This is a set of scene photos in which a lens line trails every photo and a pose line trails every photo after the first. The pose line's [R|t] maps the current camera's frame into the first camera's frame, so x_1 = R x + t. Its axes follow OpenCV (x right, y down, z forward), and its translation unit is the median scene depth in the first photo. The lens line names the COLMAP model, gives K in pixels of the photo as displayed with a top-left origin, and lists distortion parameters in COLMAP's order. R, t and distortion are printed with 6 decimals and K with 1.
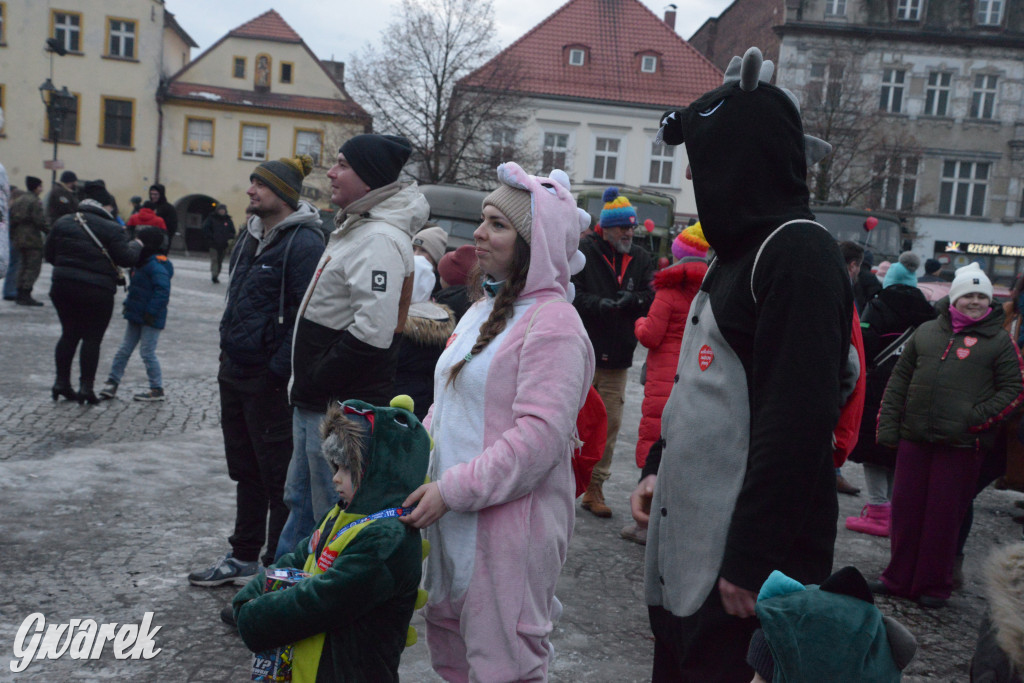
lens RADIAL K [[1358.8, 0, 509.7], [0, 1358.8, 354.1], [0, 0, 1]] dist [0.188176, 0.340229]
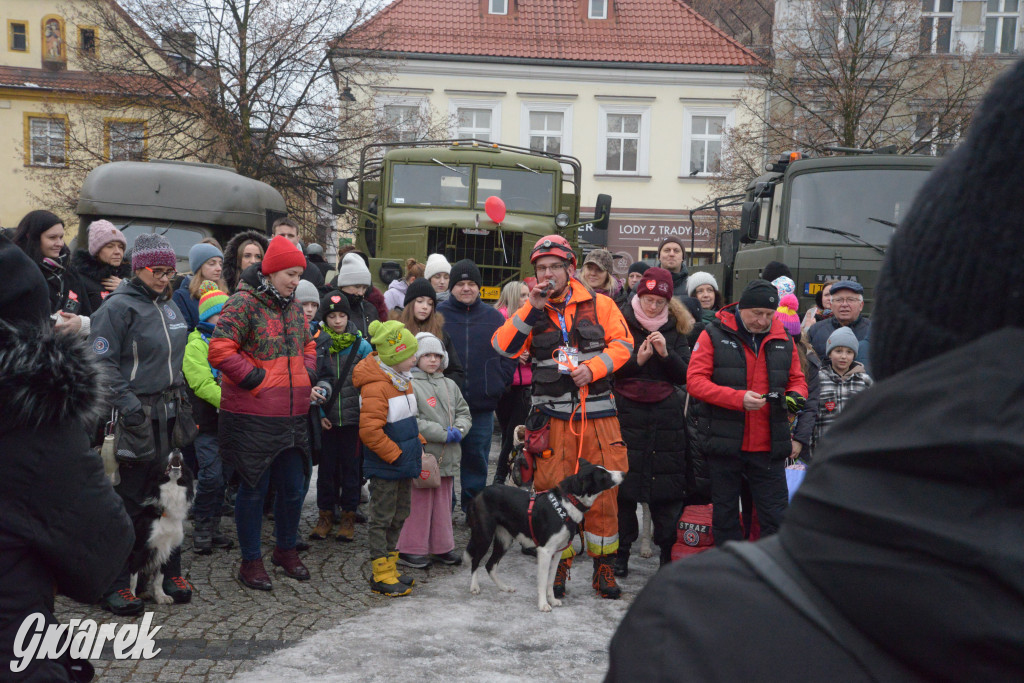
lens RADIAL K [[1405.1, 0, 510.3], [0, 1405.1, 342.7], [0, 0, 1]] dist [0.283889, 0.082314]
pose [[0.998371, -0.056388, -0.008709, 0.052303], [0.056152, 0.998101, -0.025322, -0.017373], [0.010121, 0.024792, 0.999641, 0.249448]]
